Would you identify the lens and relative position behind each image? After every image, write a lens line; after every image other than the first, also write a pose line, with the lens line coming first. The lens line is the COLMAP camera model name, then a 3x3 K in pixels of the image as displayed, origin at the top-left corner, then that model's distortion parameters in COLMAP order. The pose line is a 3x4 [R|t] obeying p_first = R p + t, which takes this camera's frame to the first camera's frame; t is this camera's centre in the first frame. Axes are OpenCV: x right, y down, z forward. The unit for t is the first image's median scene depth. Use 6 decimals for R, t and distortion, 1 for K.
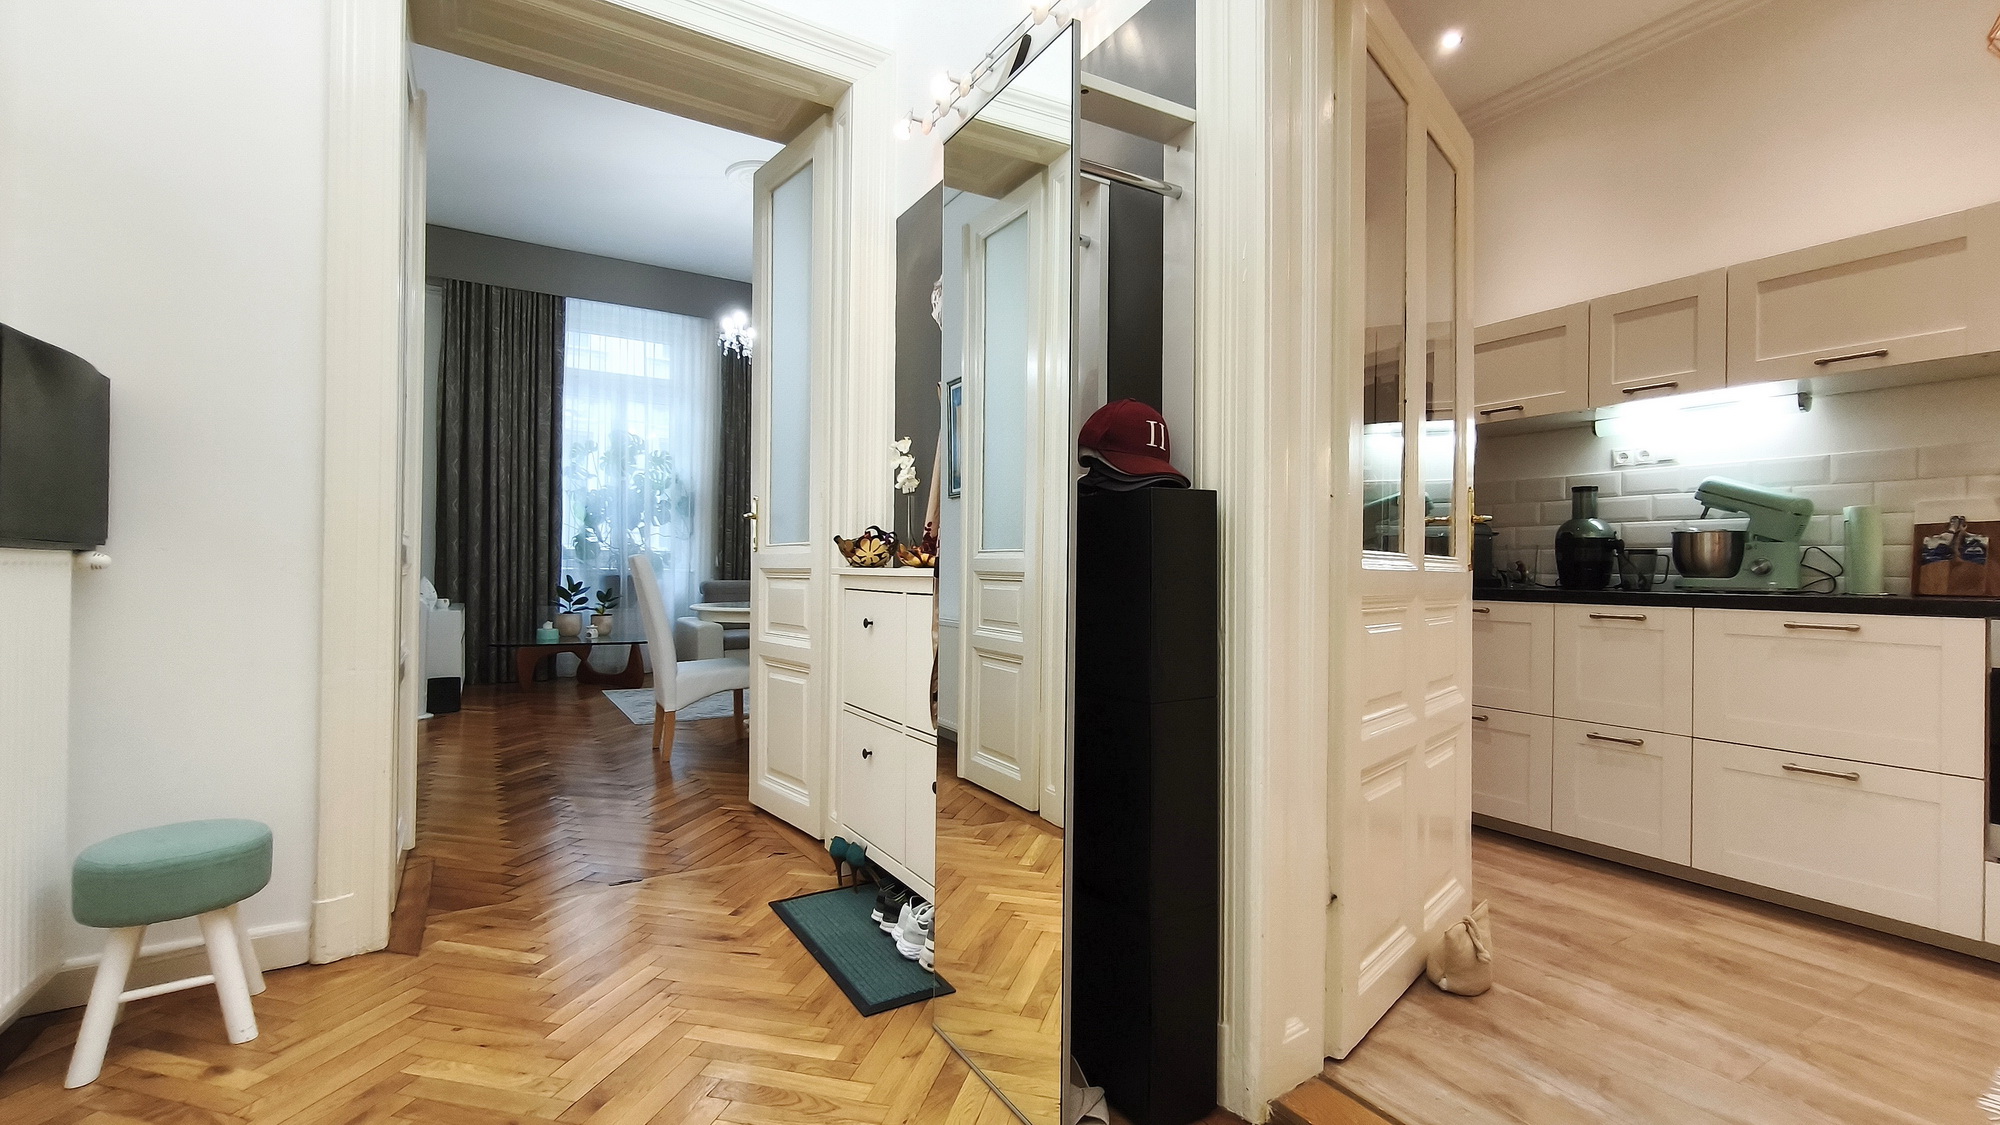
lens RADIAL K [[856.1, 0, 1000.0], [0, 856.1, 562.5], [0, 0, 1]] dist [-0.002233, -0.000356]
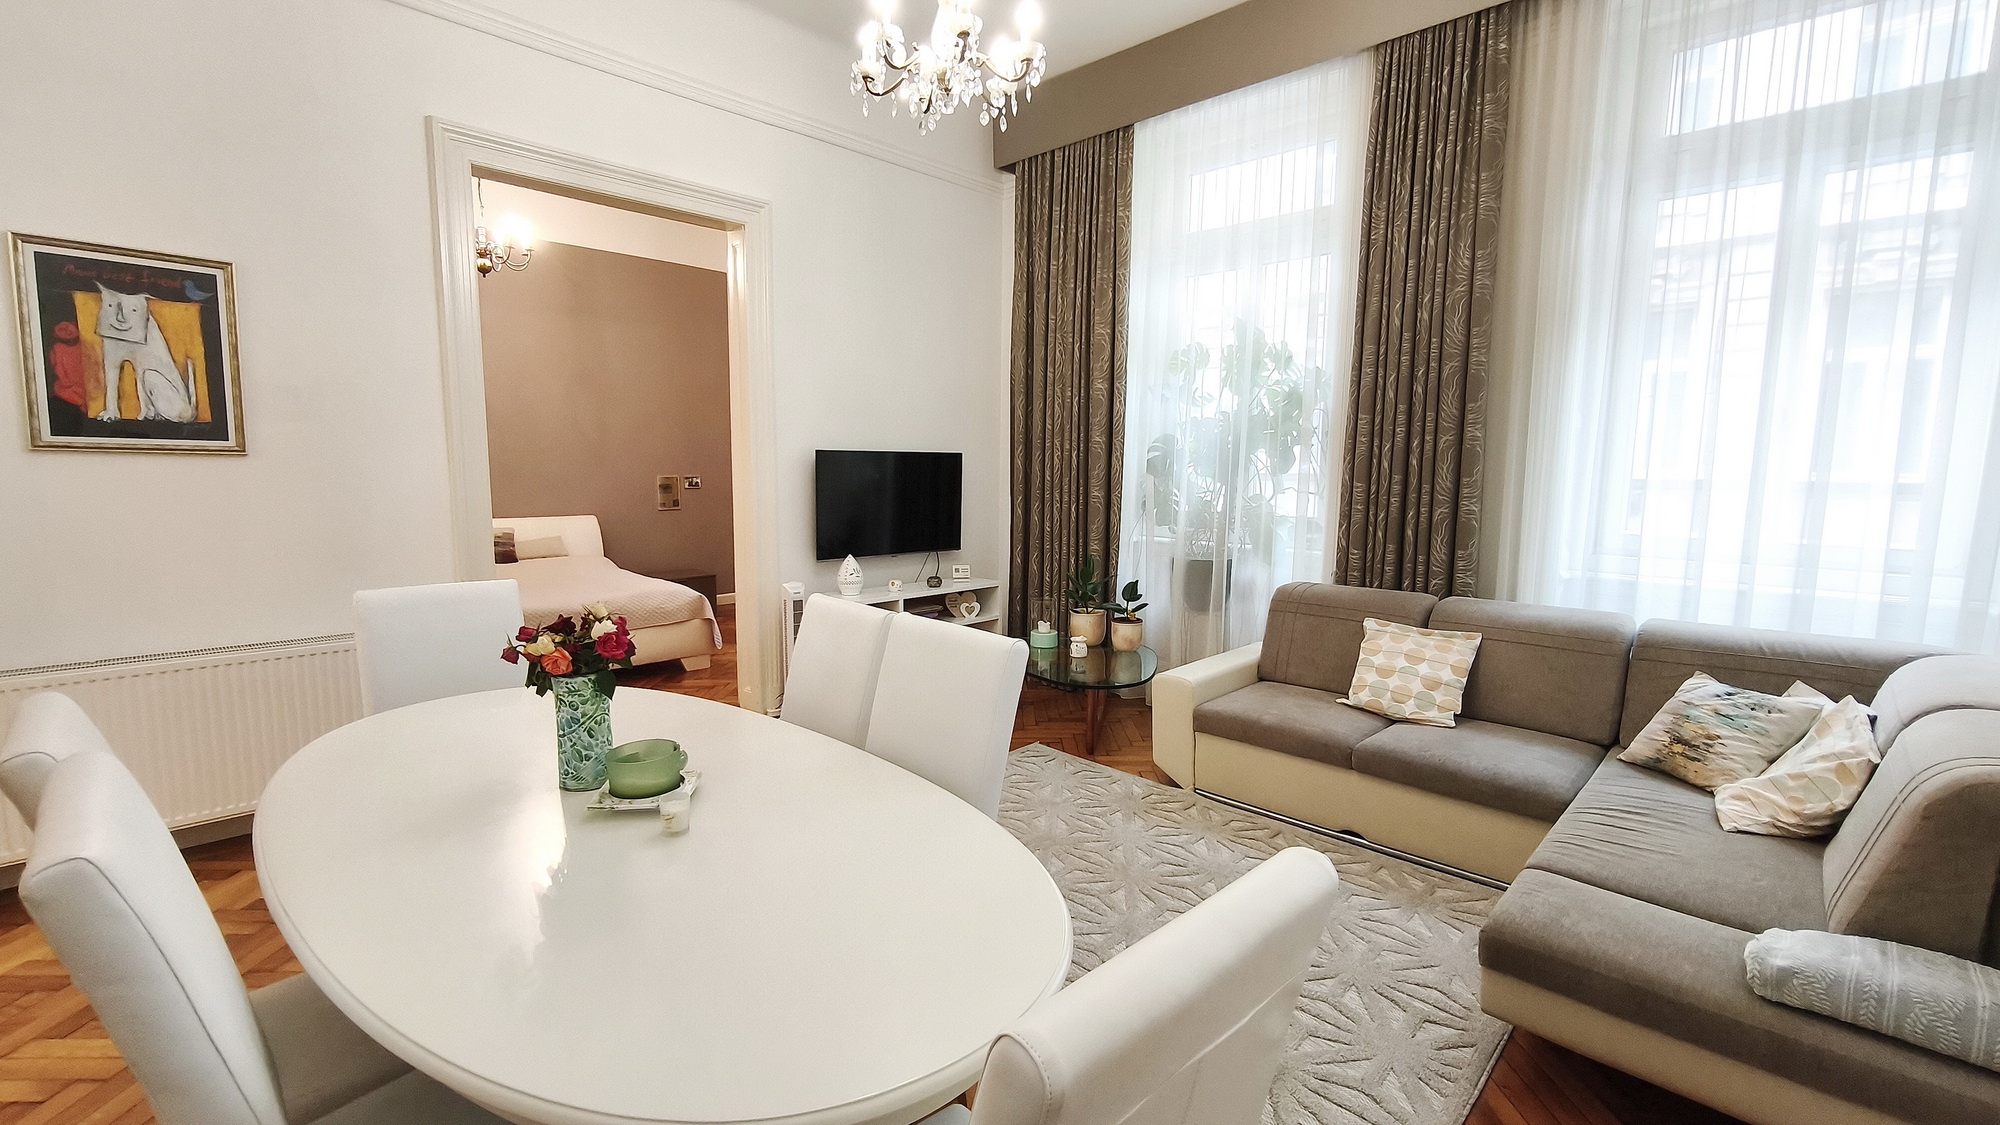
lens RADIAL K [[853.6, 0, 1005.1], [0, 853.6, 564.9], [0, 0, 1]] dist [0.000204, 0.000069]
pose [[0.245856, 0.109992, -0.963046, 0.131748], [0.002740, 0.993458, 0.114165, -0.055411], [0.969303, -0.030707, 0.243946, 0.767794]]
